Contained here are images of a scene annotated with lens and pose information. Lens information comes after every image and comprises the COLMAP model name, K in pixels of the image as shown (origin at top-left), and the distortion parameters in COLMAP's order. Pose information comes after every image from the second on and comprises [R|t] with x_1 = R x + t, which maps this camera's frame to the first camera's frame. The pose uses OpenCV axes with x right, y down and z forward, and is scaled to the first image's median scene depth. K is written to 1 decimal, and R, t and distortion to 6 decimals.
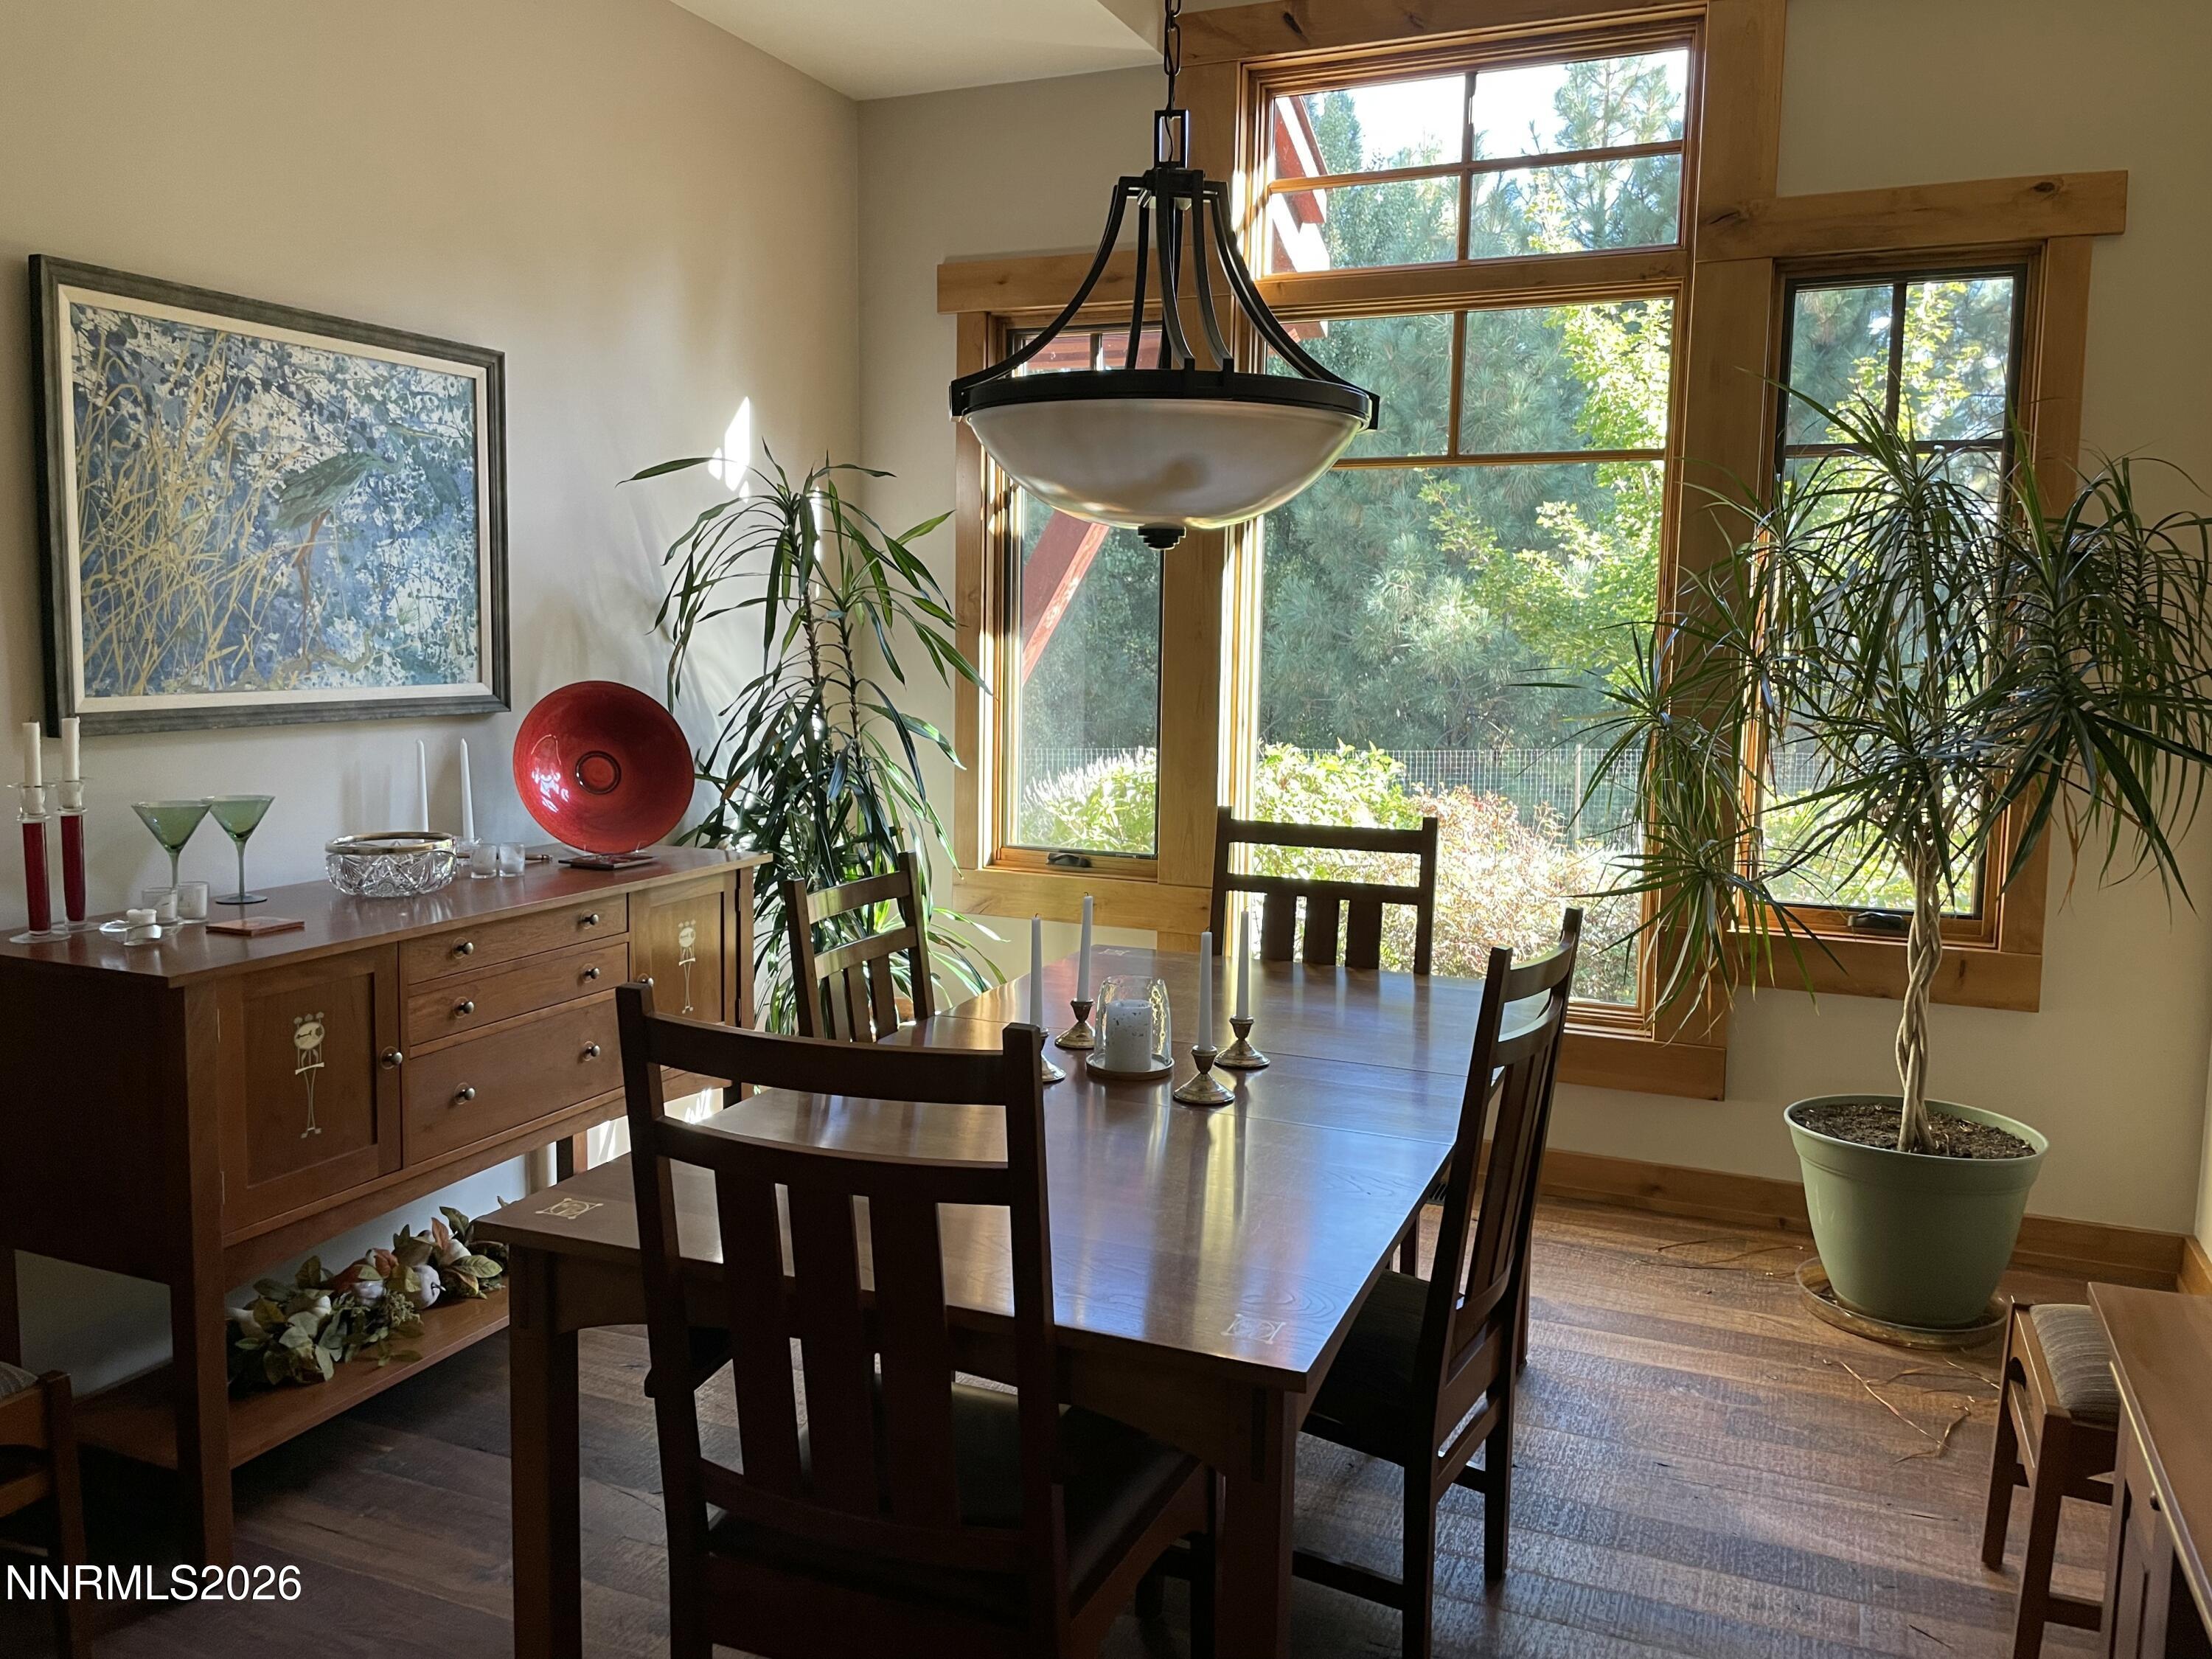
lens RADIAL K [[1678.7, 0, 1113.4], [0, 1678.7, 819.9], [0, 0, 1]] dist [0.078468, -0.096827]
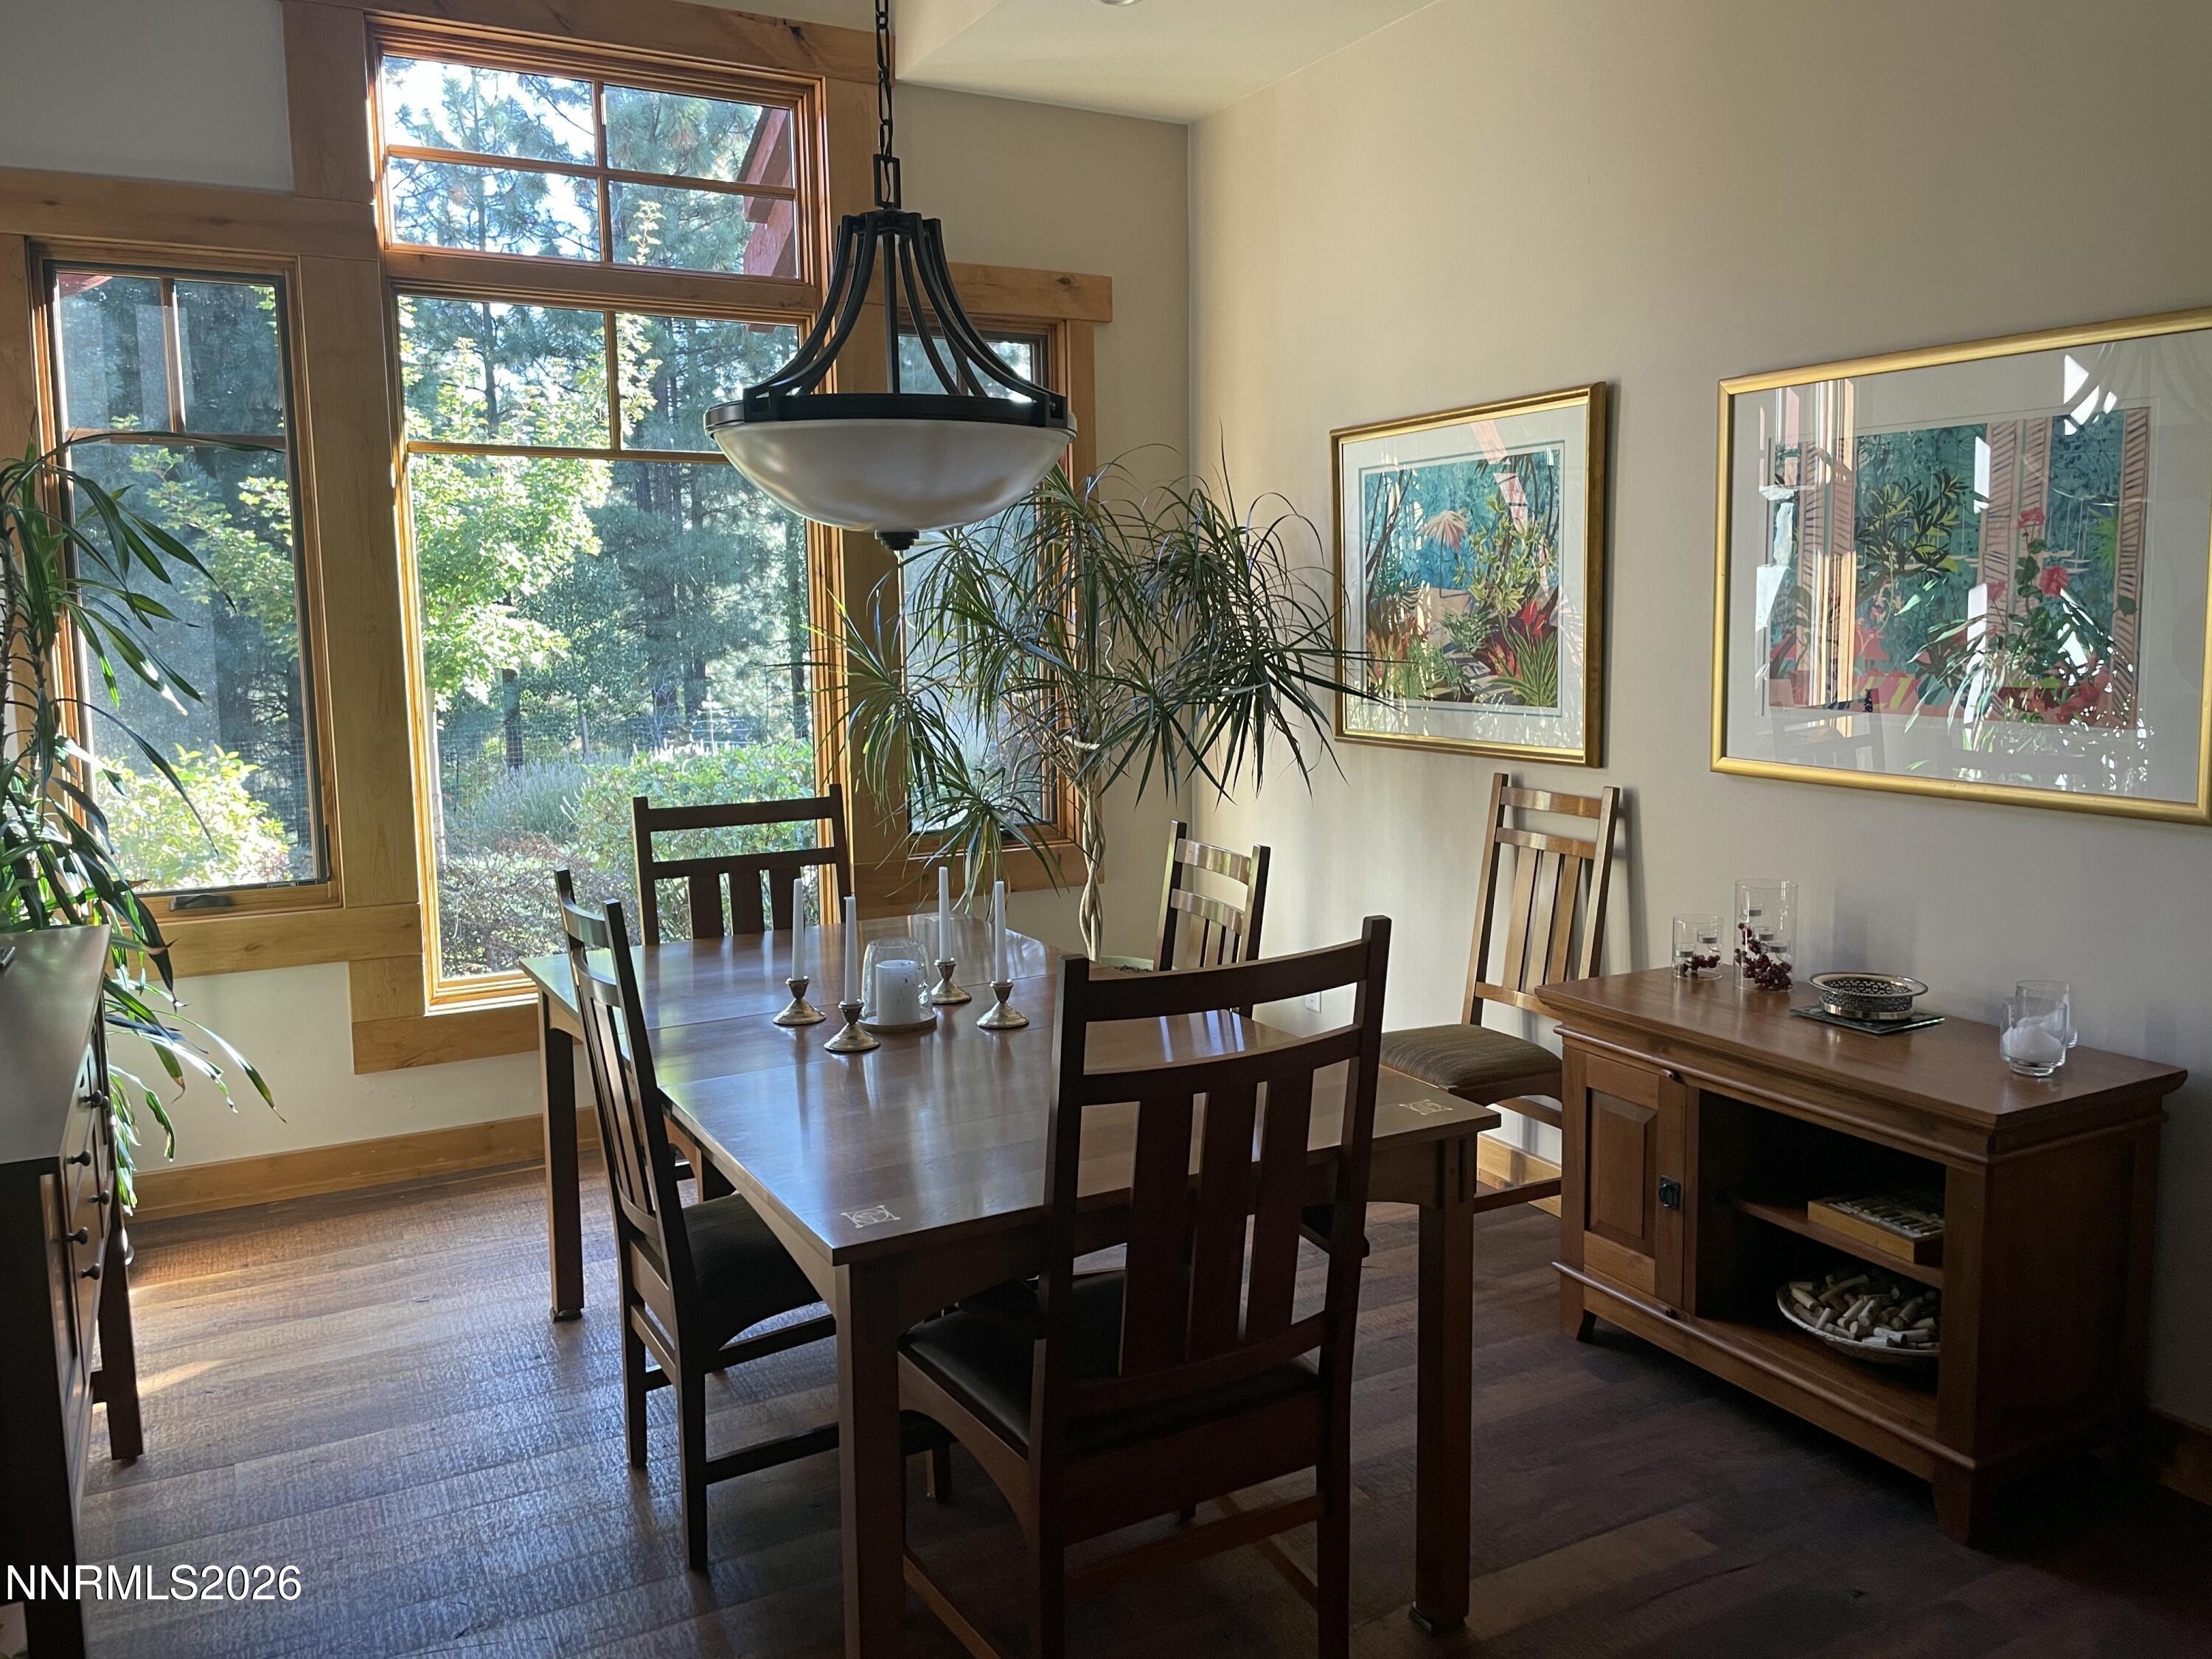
lens RADIAL K [[1678.7, 0, 1112.6], [0, 1678.7, 827.4], [0, 0, 1]] dist [0.078468, -0.096827]
pose [[0.624421, -0.125805, 0.770890, -0.546431], [0.111569, 0.991189, 0.071386, -0.031095], [-0.773079, 0.041433, 0.632955, 0.137162]]
